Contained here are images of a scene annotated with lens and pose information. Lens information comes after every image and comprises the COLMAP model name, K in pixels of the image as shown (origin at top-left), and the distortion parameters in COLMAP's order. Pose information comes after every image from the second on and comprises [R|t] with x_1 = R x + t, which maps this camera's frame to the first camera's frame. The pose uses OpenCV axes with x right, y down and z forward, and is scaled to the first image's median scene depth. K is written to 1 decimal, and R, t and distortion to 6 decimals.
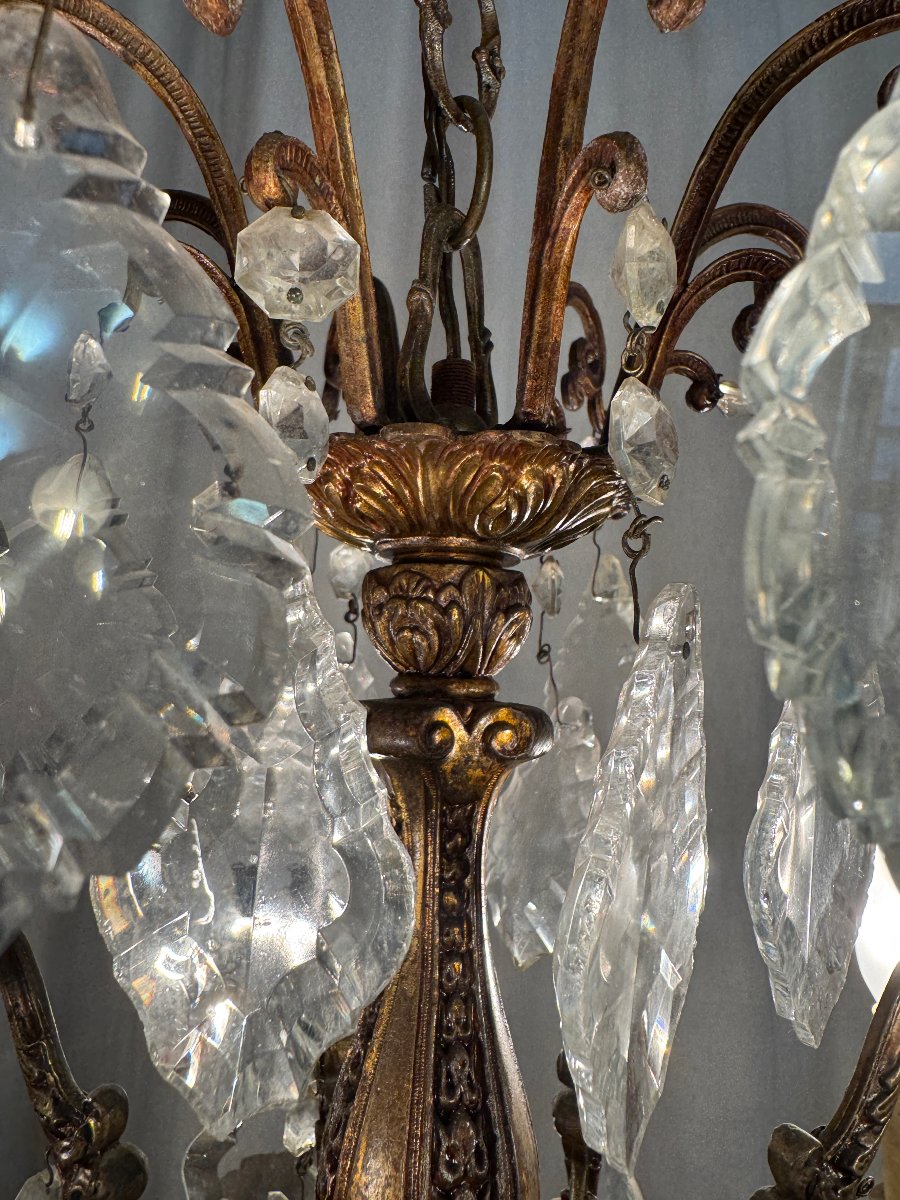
lens RADIAL K [[946.6, 0, 513.7], [0, 946.6, 518.1], [0, 0, 1]] dist [0.005057, -0.000945]
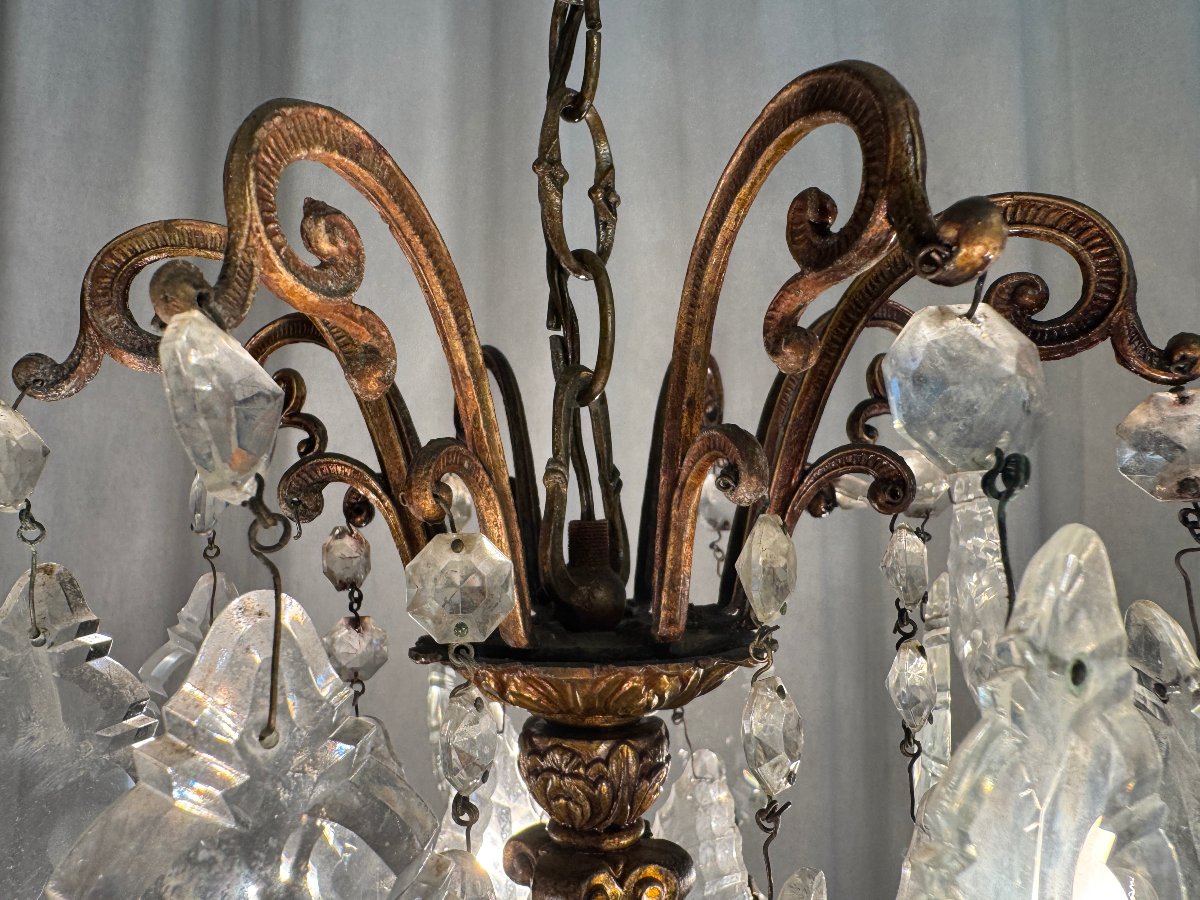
lens RADIAL K [[946.6, 0, 598.2], [0, 946.6, 471.8], [0, 0, 1]] dist [0.005057, -0.000945]
pose [[0.998391, -0.044090, -0.035645, -0.012440], [0.047600, 0.993384, 0.104511, -0.382038], [0.030801, -0.106040, 0.993885, -0.075881]]
